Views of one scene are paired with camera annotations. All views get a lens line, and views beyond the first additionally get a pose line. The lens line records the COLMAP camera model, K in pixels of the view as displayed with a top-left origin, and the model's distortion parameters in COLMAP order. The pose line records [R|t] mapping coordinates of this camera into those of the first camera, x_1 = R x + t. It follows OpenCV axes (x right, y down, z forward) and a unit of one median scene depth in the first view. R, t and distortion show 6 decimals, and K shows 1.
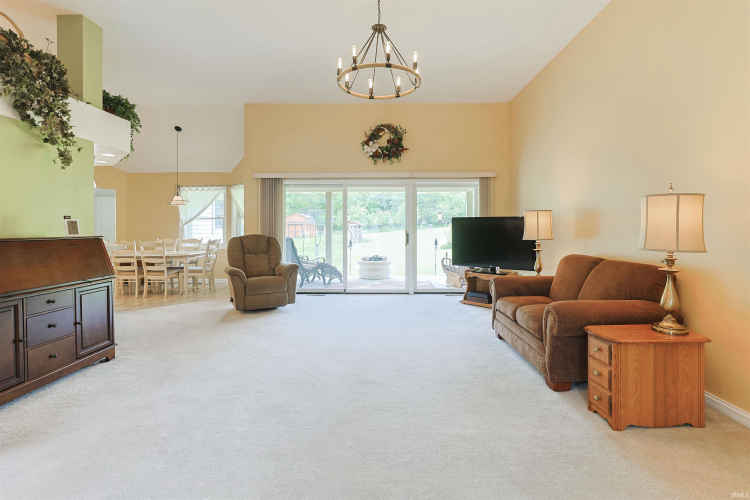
lens RADIAL K [[361.4, 0, 376.5], [0, 361.4, 223.3], [0, 0, 1]] dist [0.000668, 0.000560]
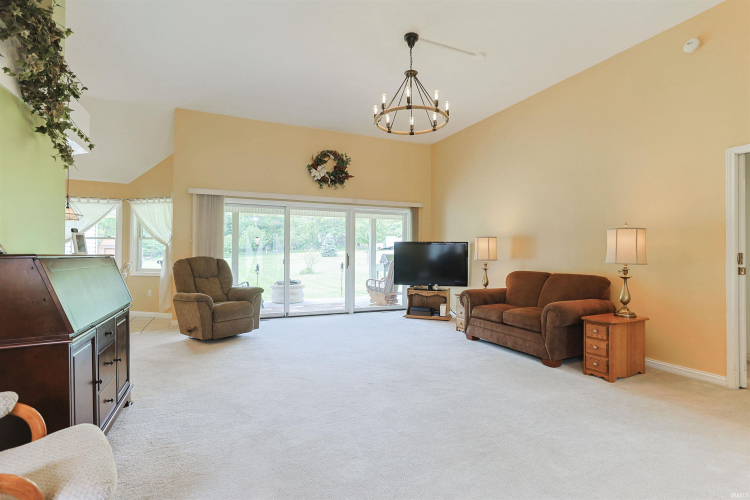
lens RADIAL K [[357.6, 0, 379.6], [0, 357.6, 245.8], [0, 0, 1]] dist [-0.004239, 0.000507]
pose [[0.913716, 0.014879, 0.406081, -0.295435], [-0.011063, 0.999870, -0.011743, 0.010001], [-0.406203, 0.006237, 0.913762, 0.009207]]
